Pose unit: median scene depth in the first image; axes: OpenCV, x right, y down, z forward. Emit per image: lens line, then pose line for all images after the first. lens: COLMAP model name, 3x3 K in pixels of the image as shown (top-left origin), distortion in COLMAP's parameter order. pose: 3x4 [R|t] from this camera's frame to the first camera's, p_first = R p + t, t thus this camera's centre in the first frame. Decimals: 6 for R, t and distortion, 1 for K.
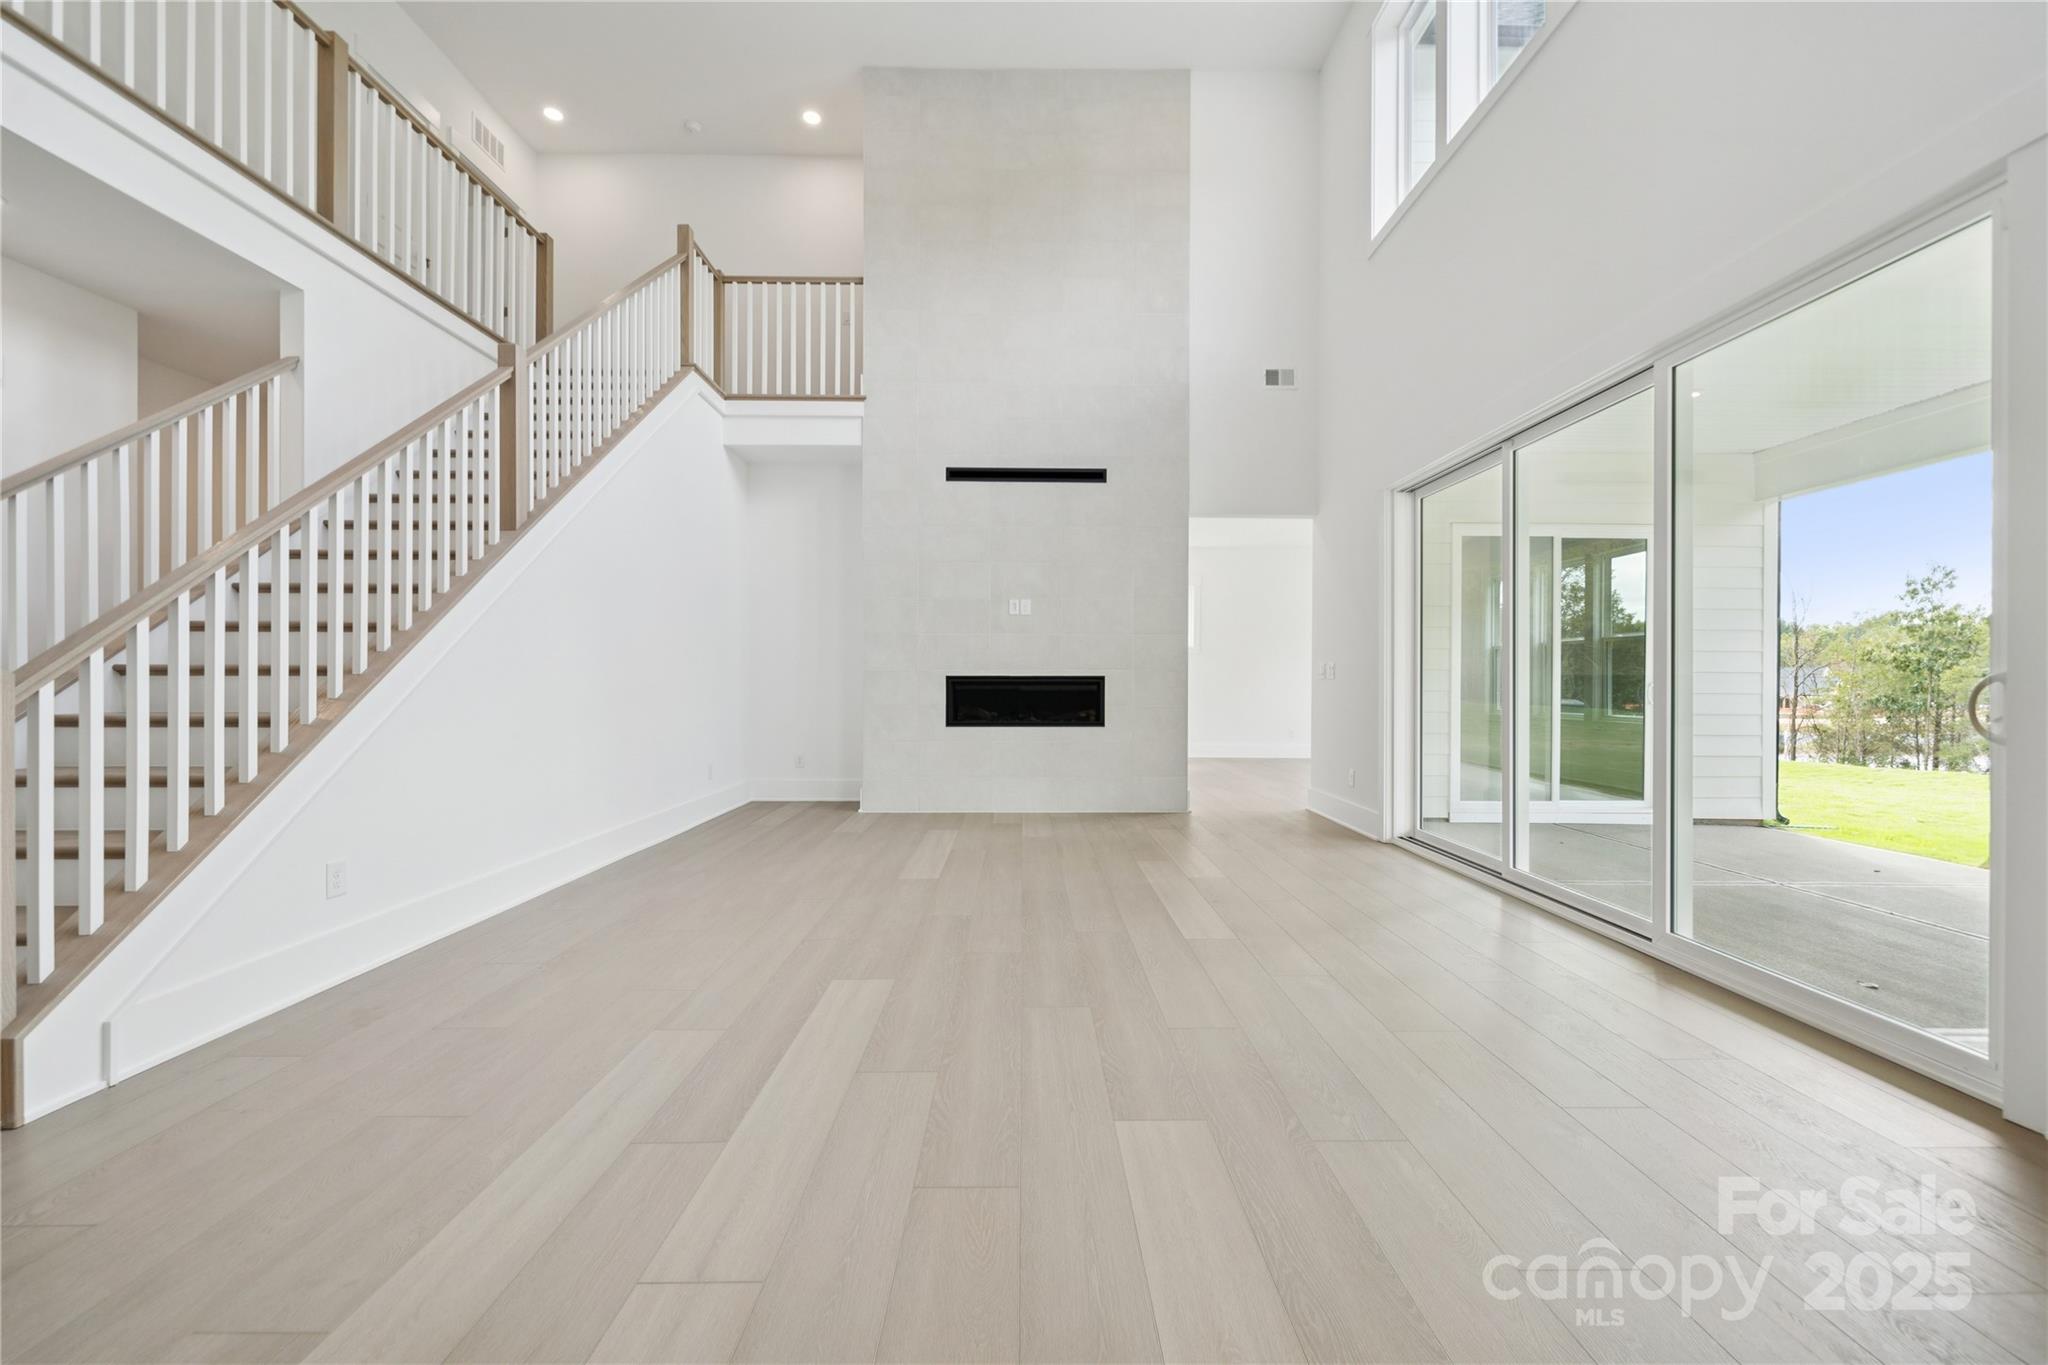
lens RADIAL K [[835.9, 0, 1041.5], [0, 835.9, 677.6], [0, 0, 1]] dist [0.002048, -0.000141]
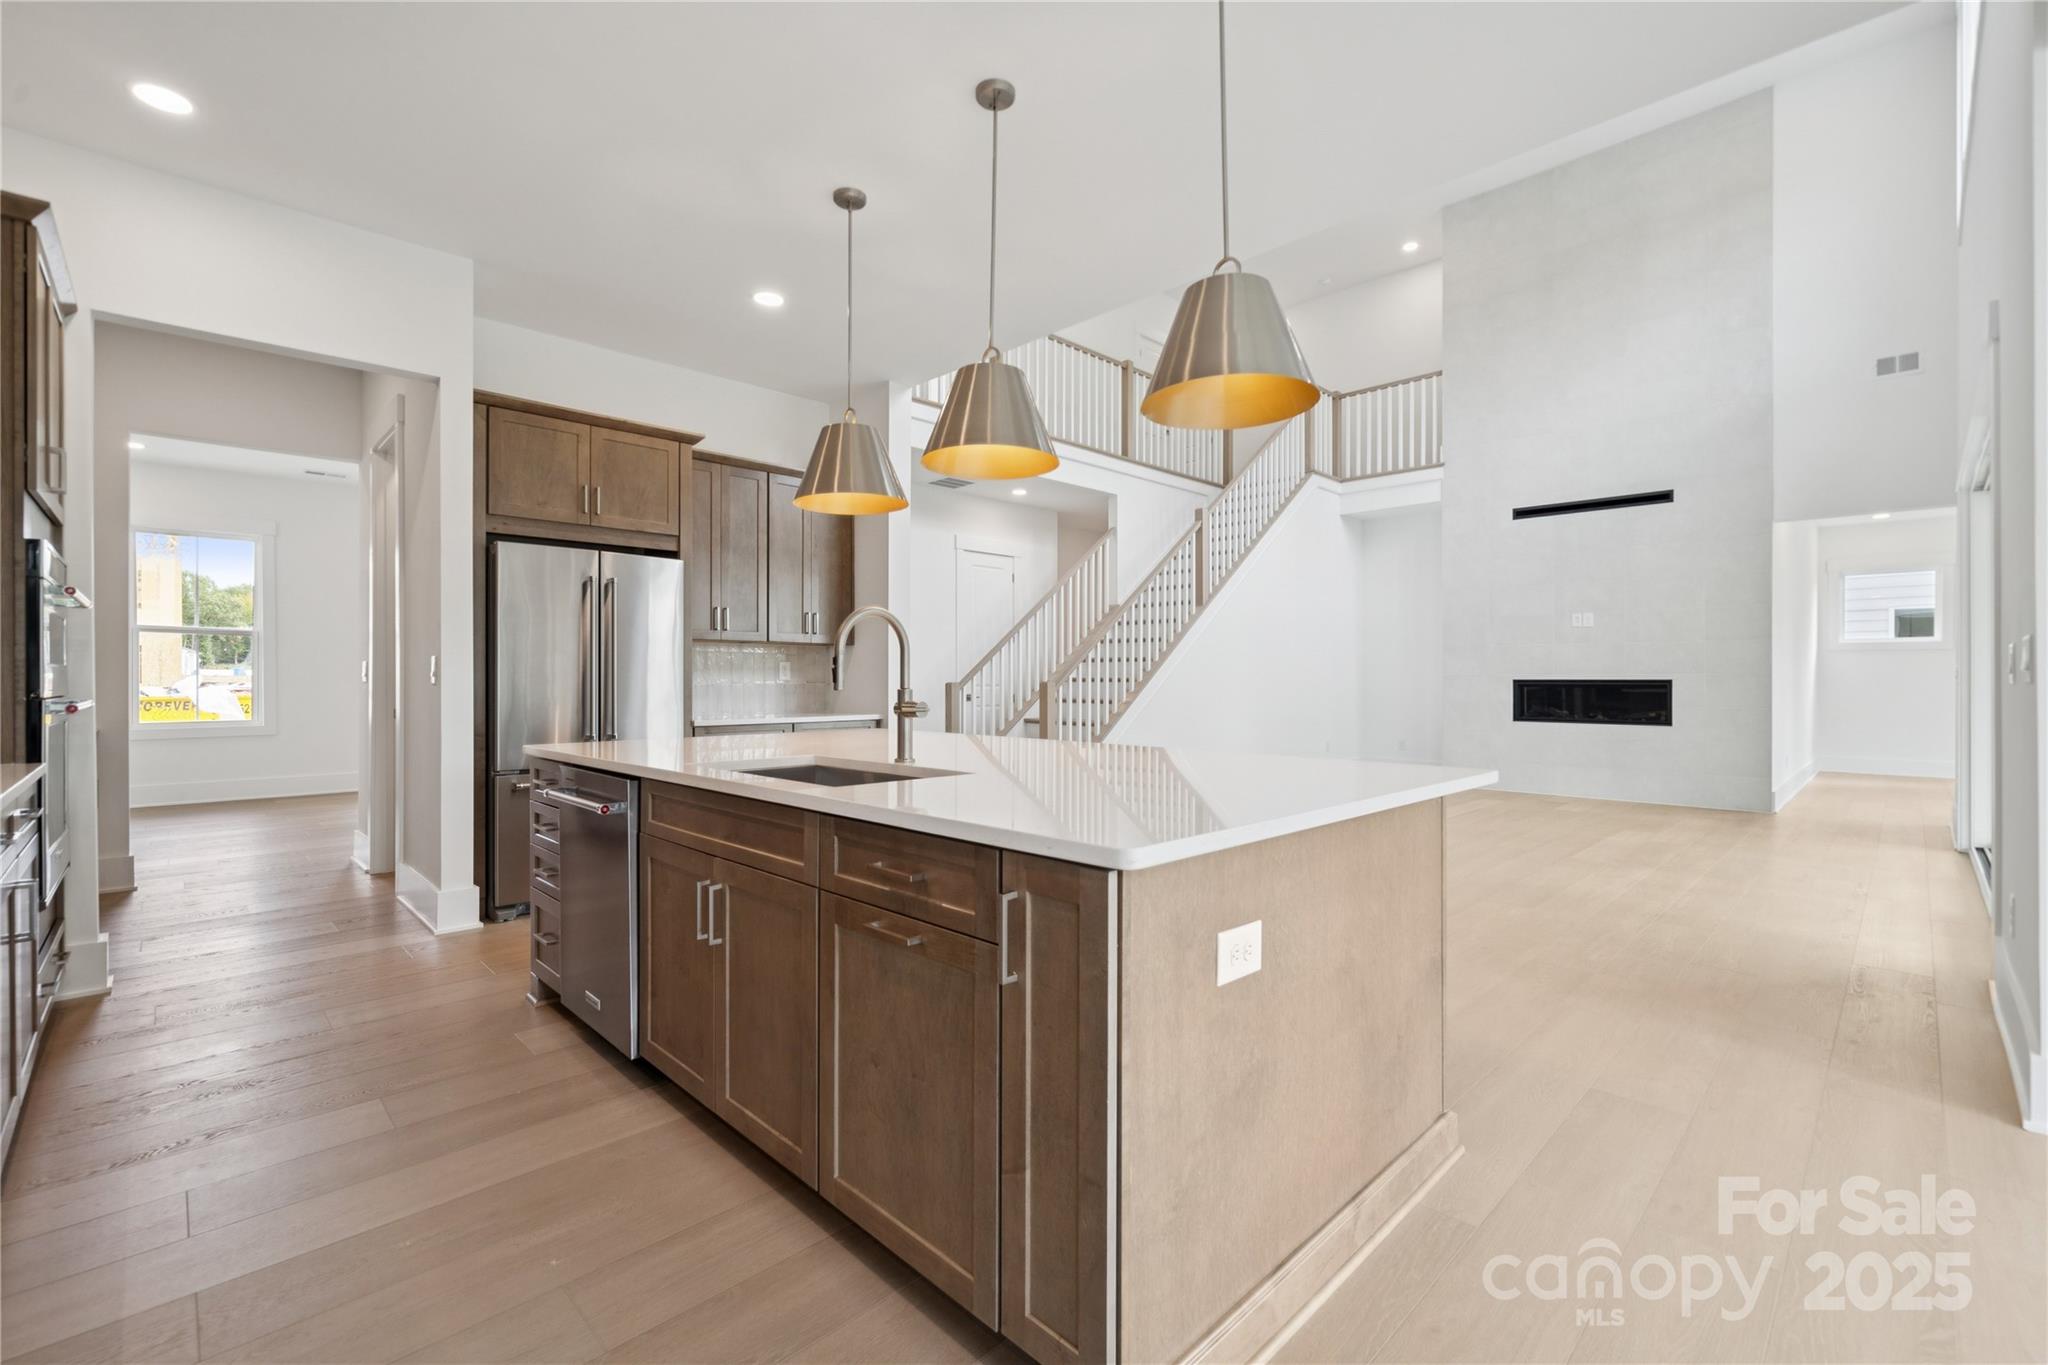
lens RADIAL K [[880.1, 0, 1029.2], [0, 880.1, 682.7], [0, 0, 1]] dist [-0.000498, 0.000167]
pose [[0.695744, 0.000804, -0.718289, 0.318247], [0.003413, 0.999984, 0.004426, -0.005743], [0.718281, -0.005531, 0.695731, -0.403413]]
